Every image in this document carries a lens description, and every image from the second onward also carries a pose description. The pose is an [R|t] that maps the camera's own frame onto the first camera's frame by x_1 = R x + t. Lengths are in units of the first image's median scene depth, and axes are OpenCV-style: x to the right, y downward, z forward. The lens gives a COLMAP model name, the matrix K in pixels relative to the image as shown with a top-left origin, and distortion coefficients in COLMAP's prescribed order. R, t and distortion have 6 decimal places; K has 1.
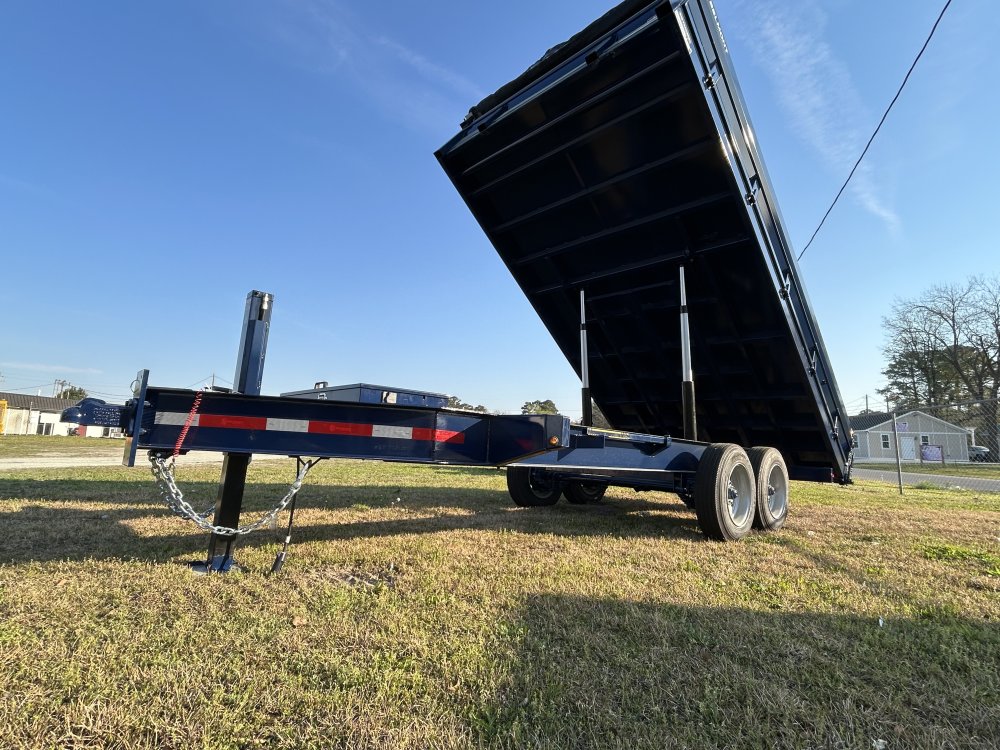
lens RADIAL K [[495.8, 0, 494.1], [0, 495.8, 373.2], [0, 0, 1]] dist [-0.004409, 0.003277]
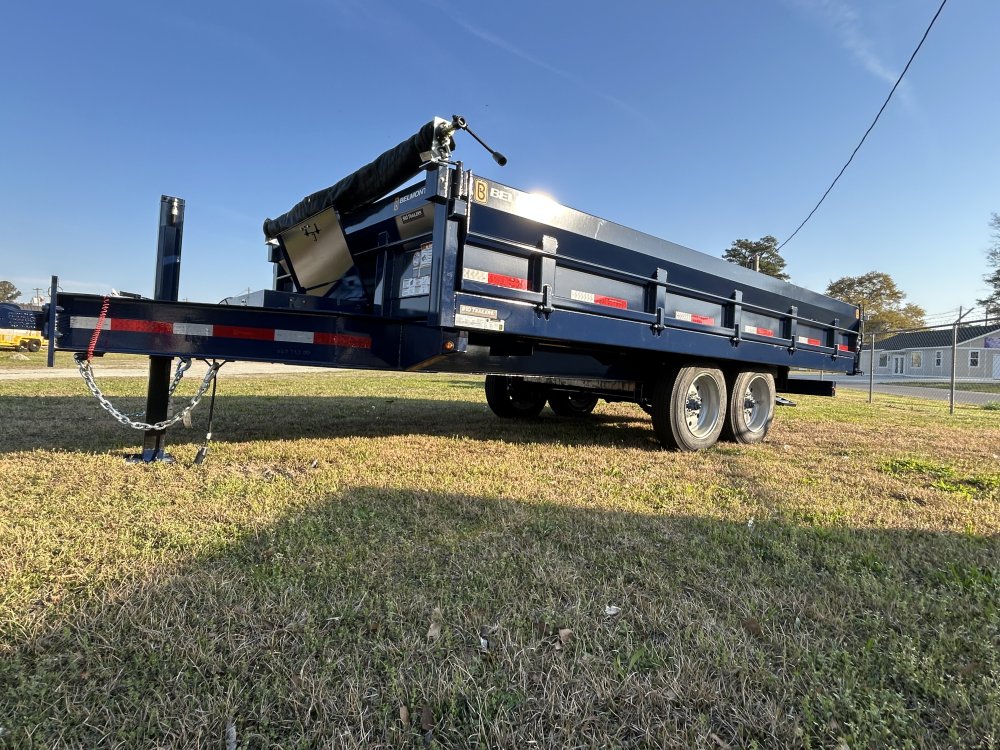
lens RADIAL K [[523.2, 0, 500.4], [0, 523.2, 373.3], [0, 0, 1]] dist [0.001131, 0.000045]
pose [[0.996450, 0.008118, -0.083799, 0.308305], [0.006031, 0.985900, 0.167224, 0.015184], [0.083975, -0.167136, 0.982351, -0.040538]]
